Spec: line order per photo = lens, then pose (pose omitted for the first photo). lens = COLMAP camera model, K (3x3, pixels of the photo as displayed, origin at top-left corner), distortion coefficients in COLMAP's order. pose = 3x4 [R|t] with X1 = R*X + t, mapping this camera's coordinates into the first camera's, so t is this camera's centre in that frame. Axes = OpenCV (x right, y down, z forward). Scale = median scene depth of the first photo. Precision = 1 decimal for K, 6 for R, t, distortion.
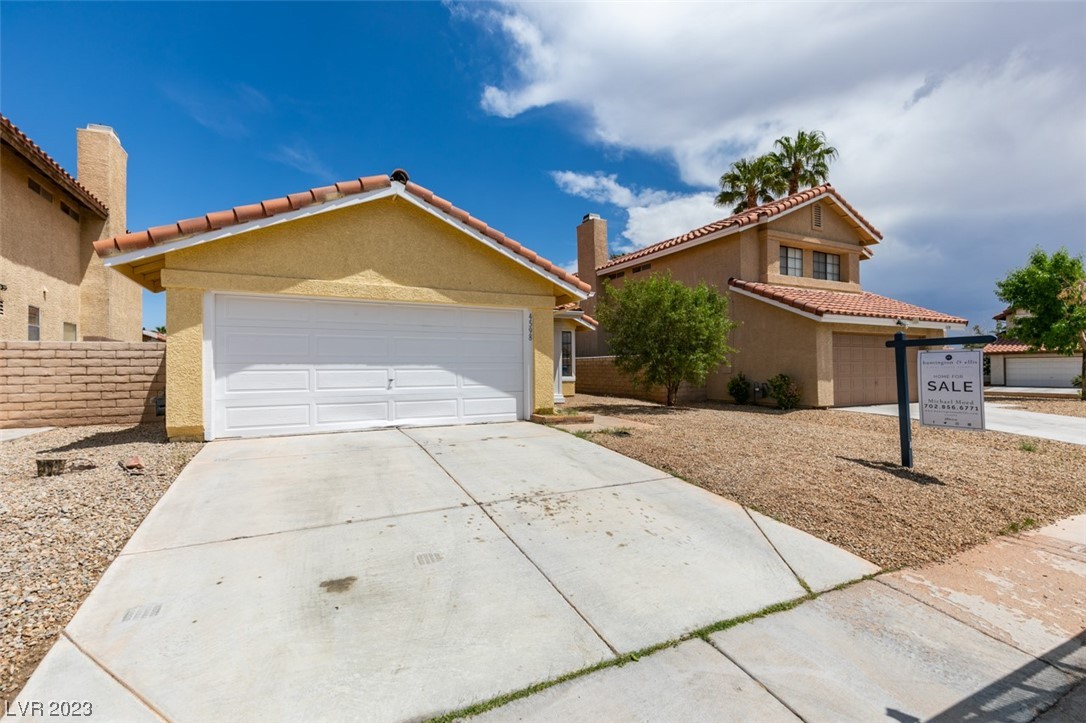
lens RADIAL K [[485.2, 0, 540.5], [0, 485.2, 362.8], [0, 0, 1]] dist [0.008005, -0.001578]
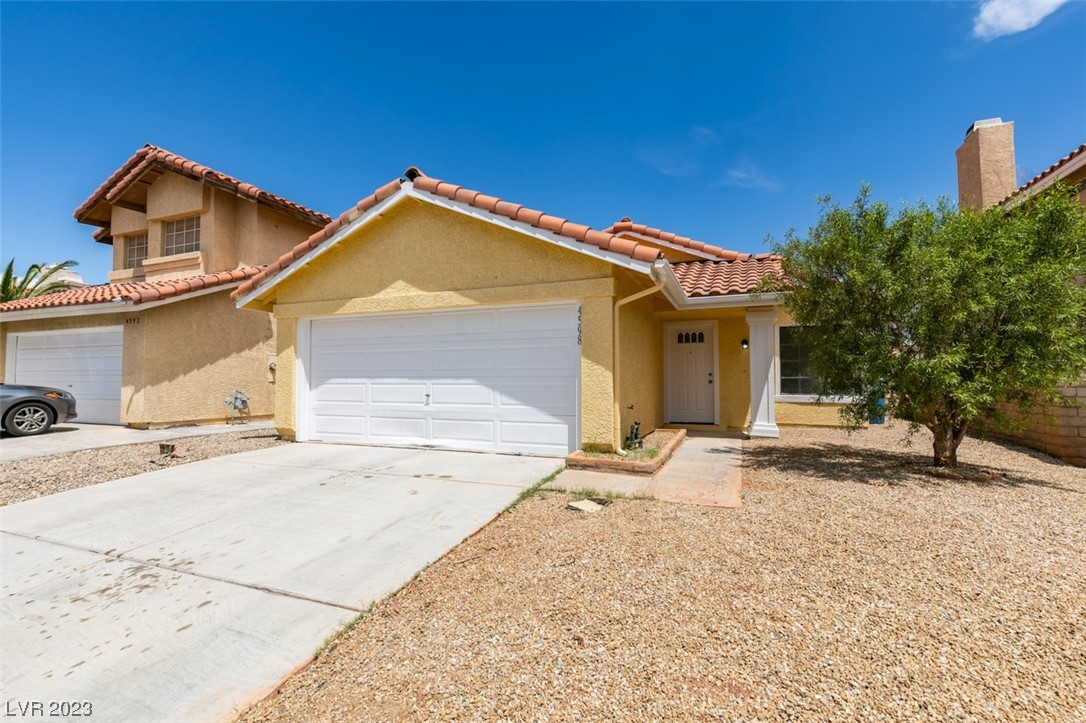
lens RADIAL K [[485.2, 0, 541.6], [0, 485.2, 360.1], [0, 0, 1]] dist [0.008005, -0.001578]
pose [[0.652396, -0.025586, -0.757446, 0.534025], [0.005446, 0.999562, -0.029074, -0.003461], [0.757859, 0.014843, 0.652250, 0.559847]]
